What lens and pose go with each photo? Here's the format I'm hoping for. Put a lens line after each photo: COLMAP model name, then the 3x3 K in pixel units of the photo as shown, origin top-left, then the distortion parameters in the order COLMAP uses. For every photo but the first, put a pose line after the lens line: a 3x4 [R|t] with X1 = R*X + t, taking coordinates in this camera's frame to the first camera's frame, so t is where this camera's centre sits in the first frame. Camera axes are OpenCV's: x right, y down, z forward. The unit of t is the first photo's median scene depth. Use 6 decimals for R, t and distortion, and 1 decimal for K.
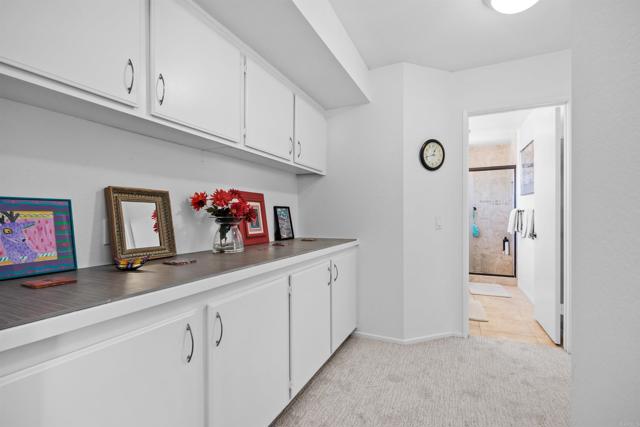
lens RADIAL K [[285.5, 0, 320.9], [0, 285.5, 214.5], [0, 0, 1]] dist [-0.018372, -0.000357]
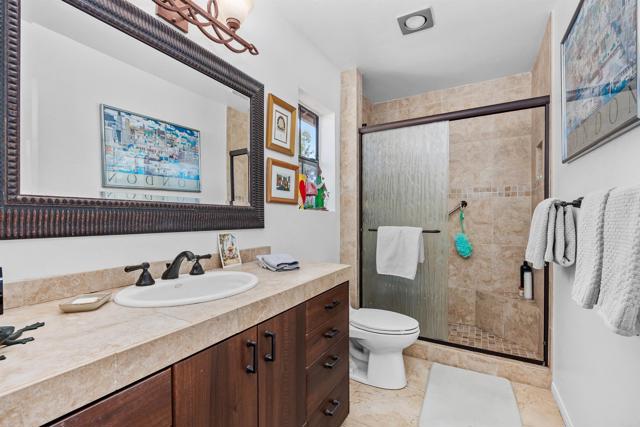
lens RADIAL K [[285.5, 0, 318.7], [0, 285.5, 213.8], [0, 0, 1]] dist [-0.018372, -0.000357]
pose [[0.997140, 0.005576, -0.075374, 0.337858], [-0.005708, 0.999983, -0.001544, 0.000554], [0.075364, 0.001970, 0.997154, 0.494412]]
